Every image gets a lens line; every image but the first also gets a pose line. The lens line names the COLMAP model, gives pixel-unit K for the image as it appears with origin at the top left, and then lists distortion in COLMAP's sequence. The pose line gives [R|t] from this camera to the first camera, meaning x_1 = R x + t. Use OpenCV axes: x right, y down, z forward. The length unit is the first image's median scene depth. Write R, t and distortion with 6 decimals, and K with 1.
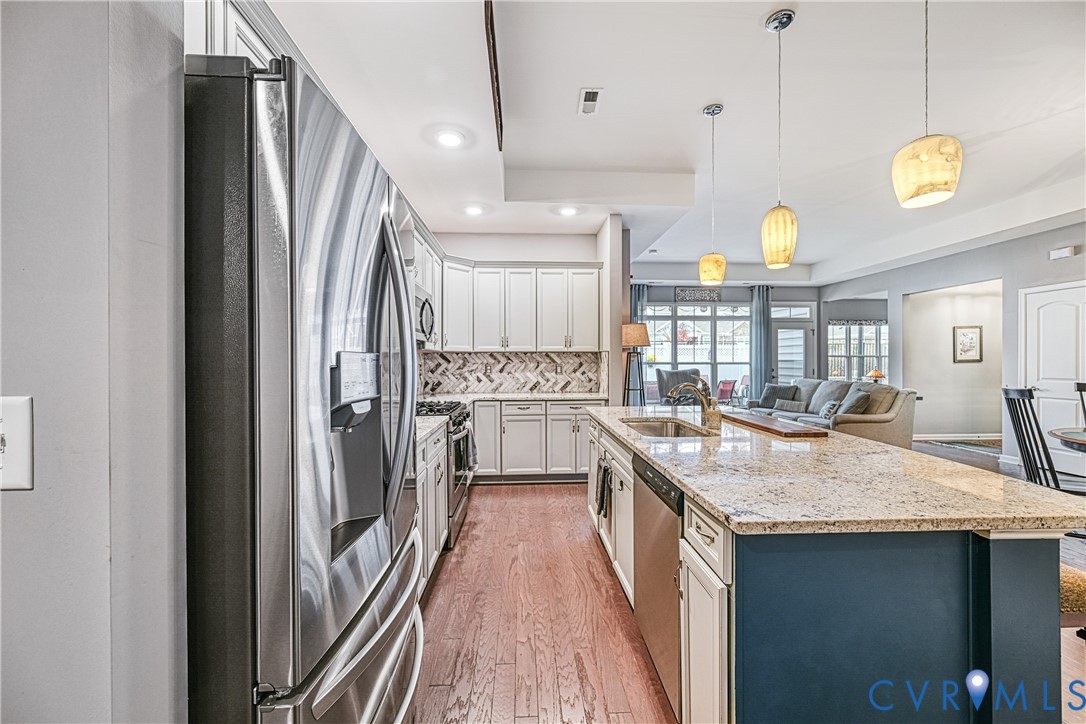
lens RADIAL K [[445.4, 0, 543.3], [0, 445.4, 362.9], [0, 0, 1]] dist [-0.002499, -0.000219]
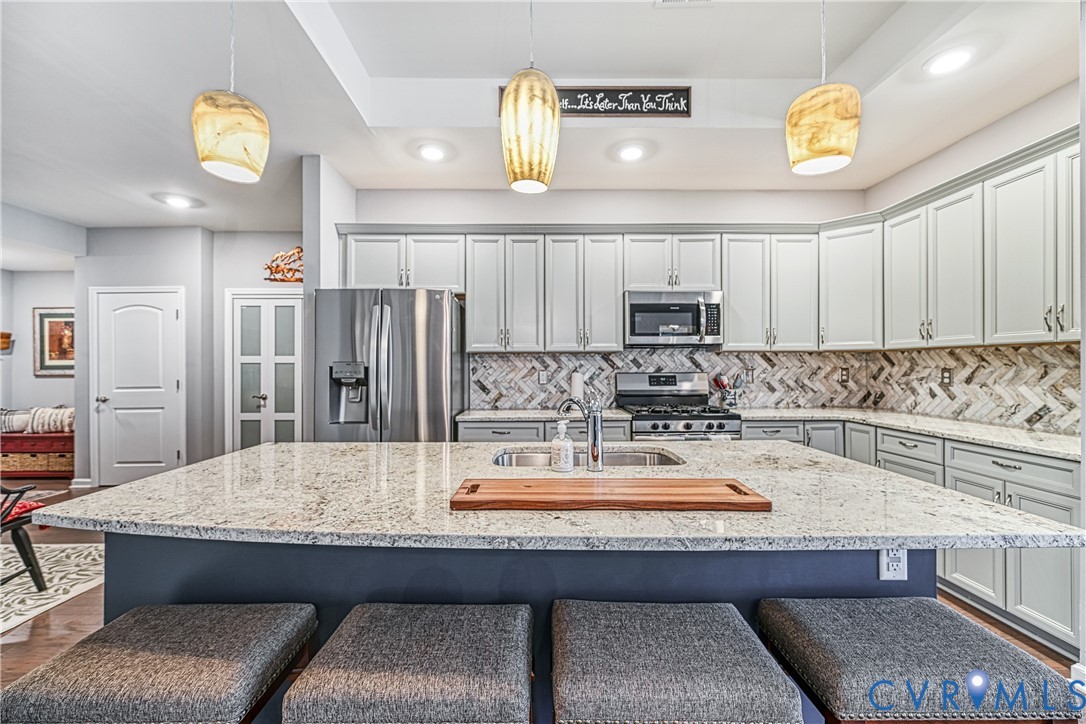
lens RADIAL K [[445.4, 0, 521.6], [0, 445.4, 361.7], [0, 0, 1]] dist [-0.002499, -0.000219]
pose [[-0.075327, -0.004081, -0.997151, 0.504266], [-0.007147, 0.999968, -0.003552, 0.000145], [0.997133, 0.006859, -0.075354, 0.486120]]
